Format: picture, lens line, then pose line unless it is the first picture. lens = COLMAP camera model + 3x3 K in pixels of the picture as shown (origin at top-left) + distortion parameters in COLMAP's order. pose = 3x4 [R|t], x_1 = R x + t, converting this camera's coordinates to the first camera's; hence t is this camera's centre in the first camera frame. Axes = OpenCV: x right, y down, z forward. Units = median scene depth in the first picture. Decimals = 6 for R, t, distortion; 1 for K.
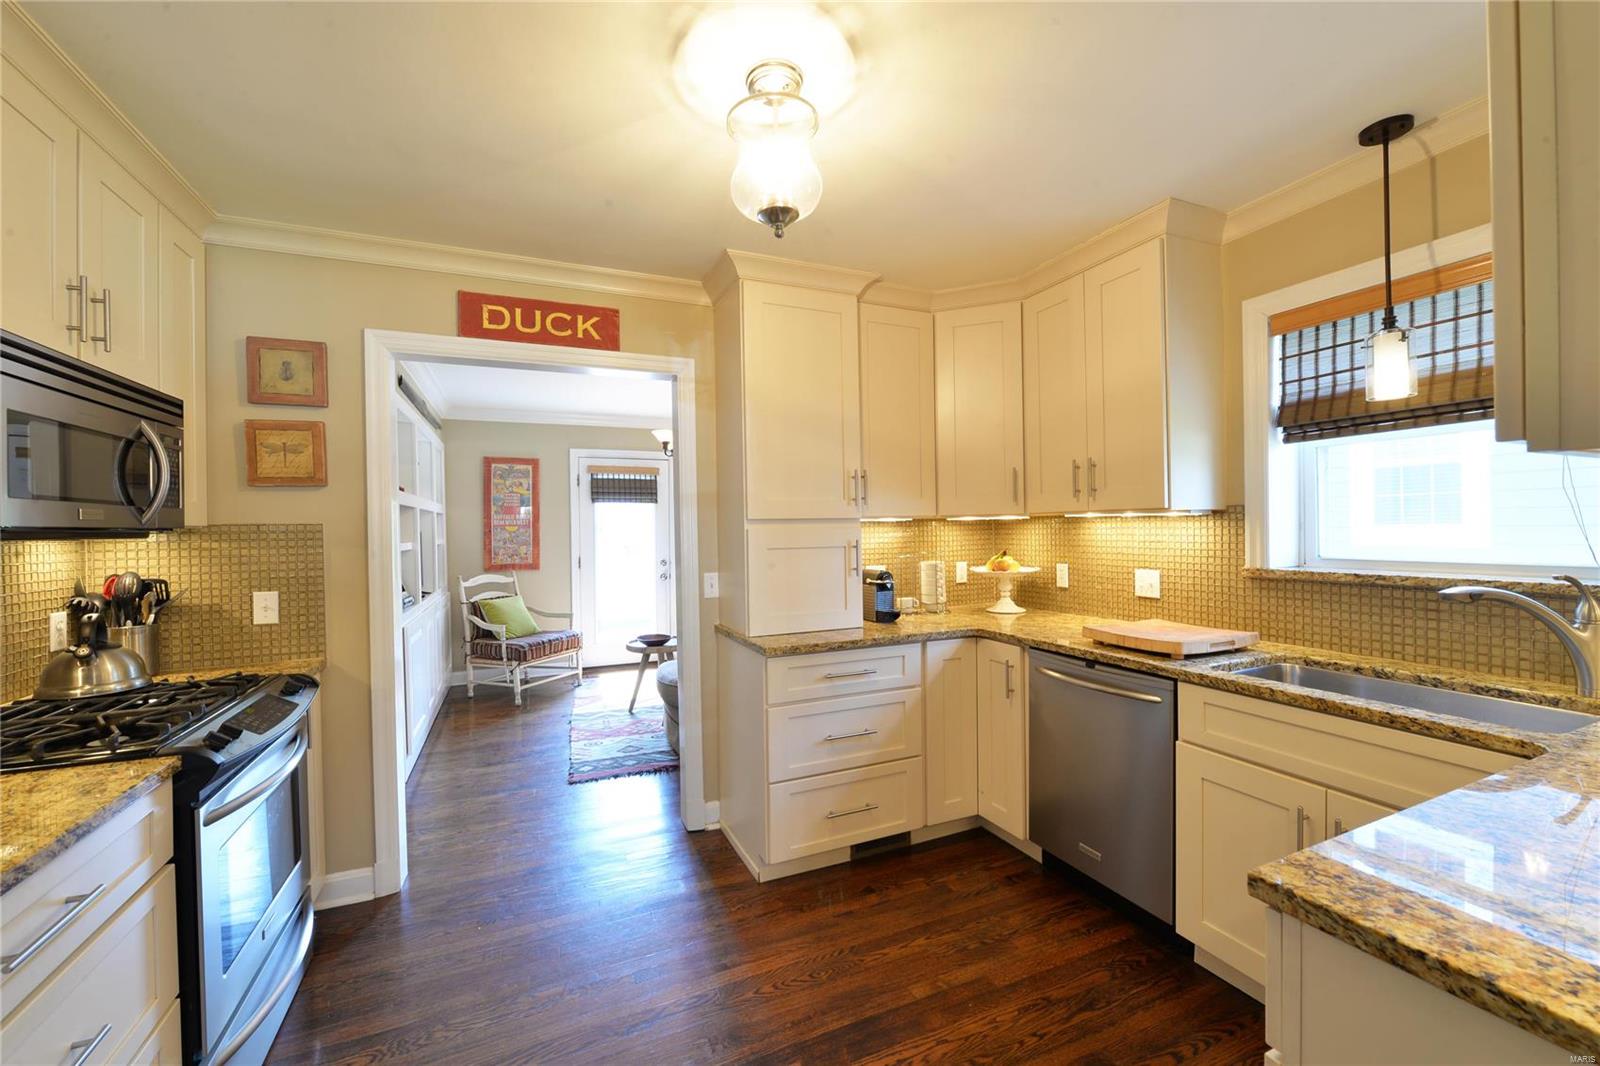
lens RADIAL K [[640.1, 0, 794.8], [0, 640.1, 529.1], [0, 0, 1]] dist [0.000877, -0.000040]
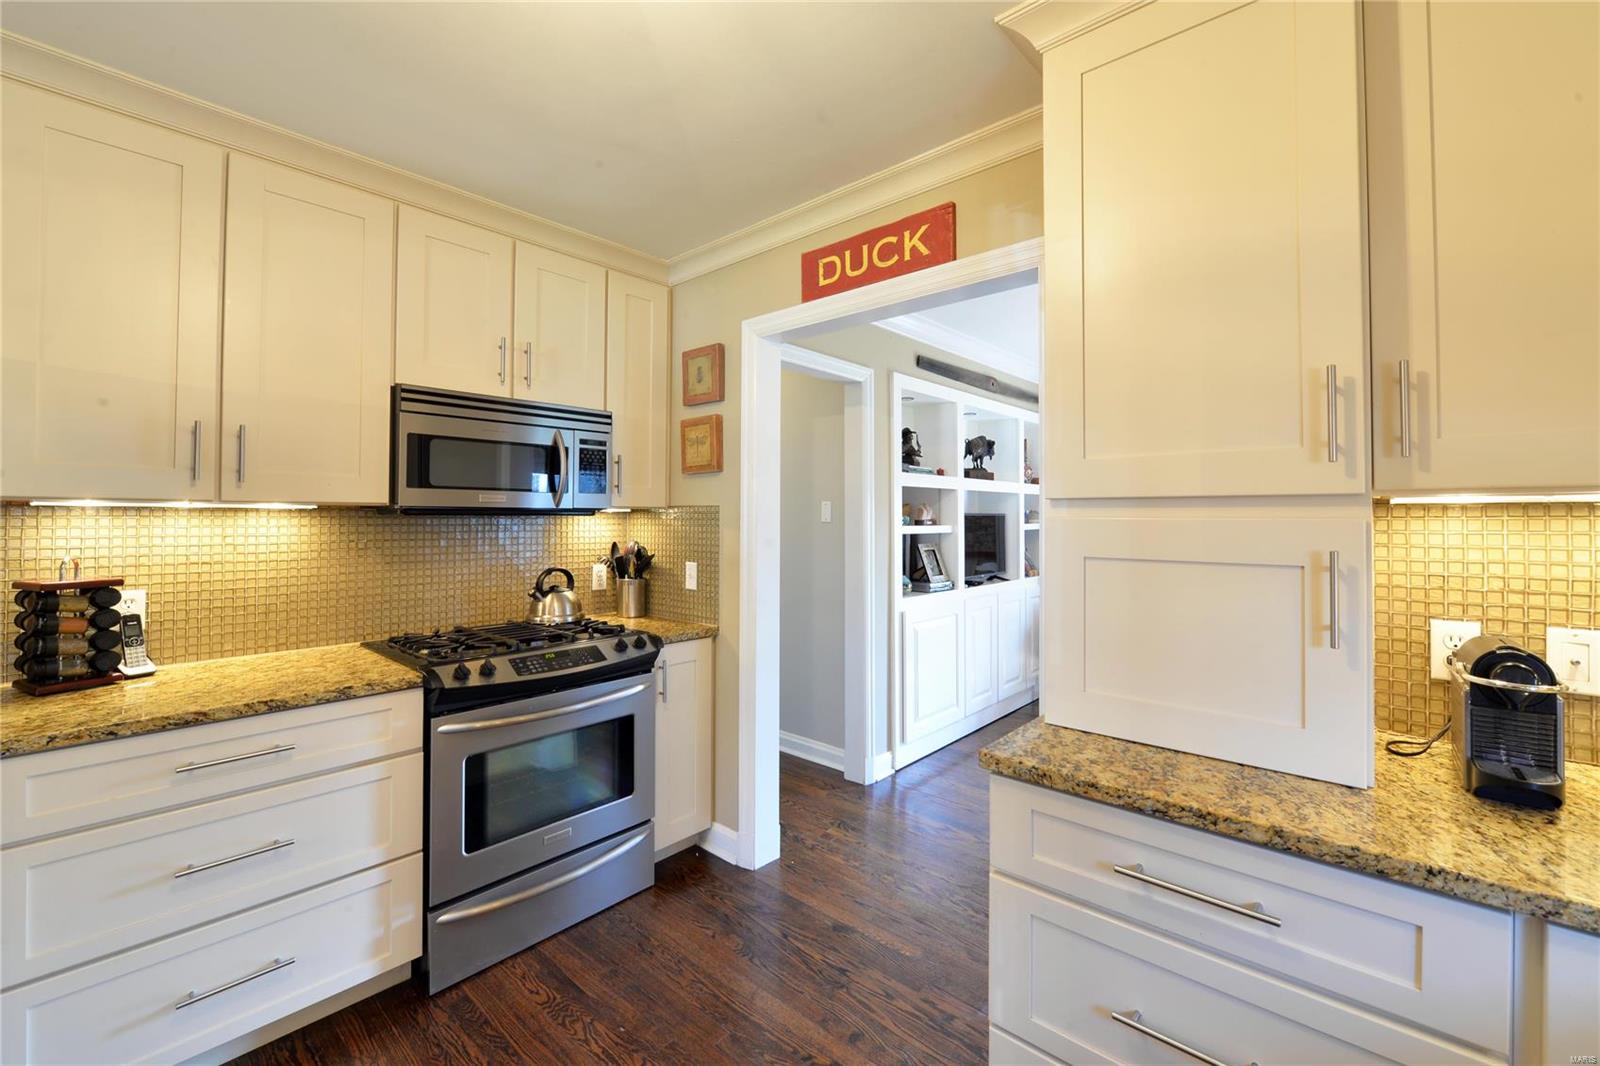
lens RADIAL K [[663.4, 0, 795.2], [0, 663.4, 506.7], [0, 0, 1]] dist [-0.001226, -0.000334]
pose [[0.420040, 0.003249, -0.907500, 0.172734], [-0.011433, 0.999933, -0.001712, -0.002676], [0.907434, 0.011095, 0.420049, 0.297186]]
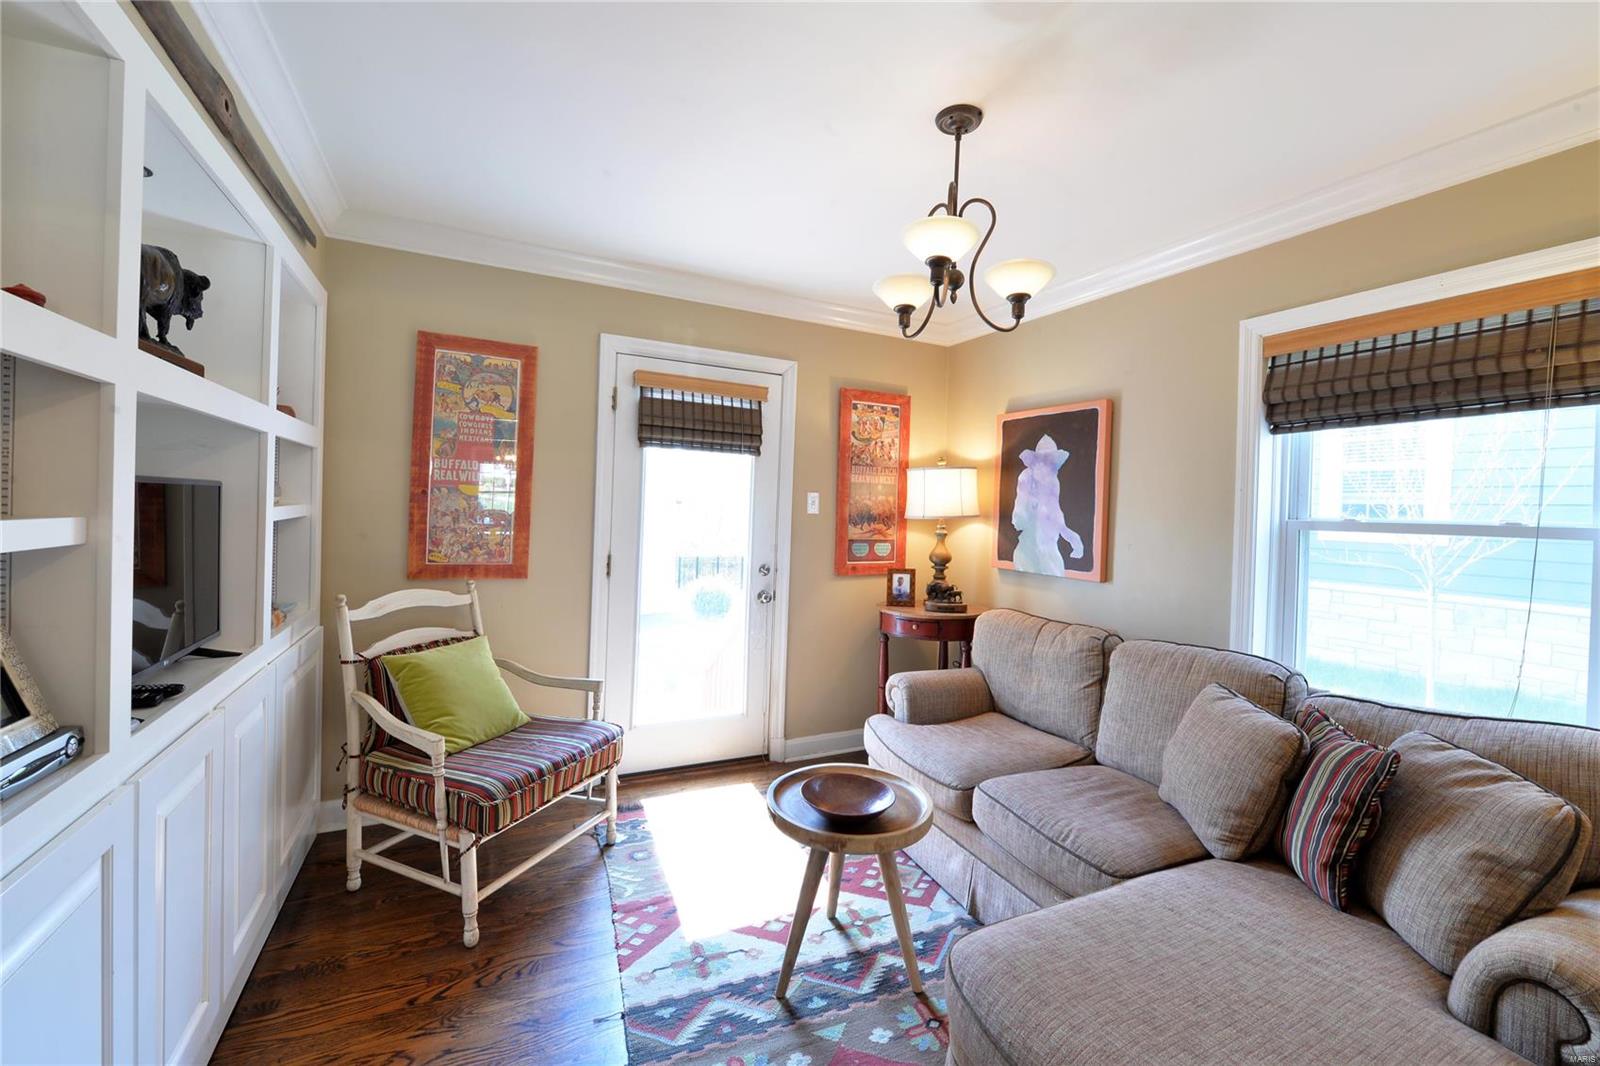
lens RADIAL K [[651.5, 0, 791.8], [0, 651.5, 510.7], [0, 0, 1]] dist [-0.001928, -0.000230]
pose [[0.997696, 0.047682, 0.048271, -0.268498], [-0.047617, 0.998863, -0.002490, 0.005384], [-0.048335, 0.000186, 0.998831, 0.595222]]
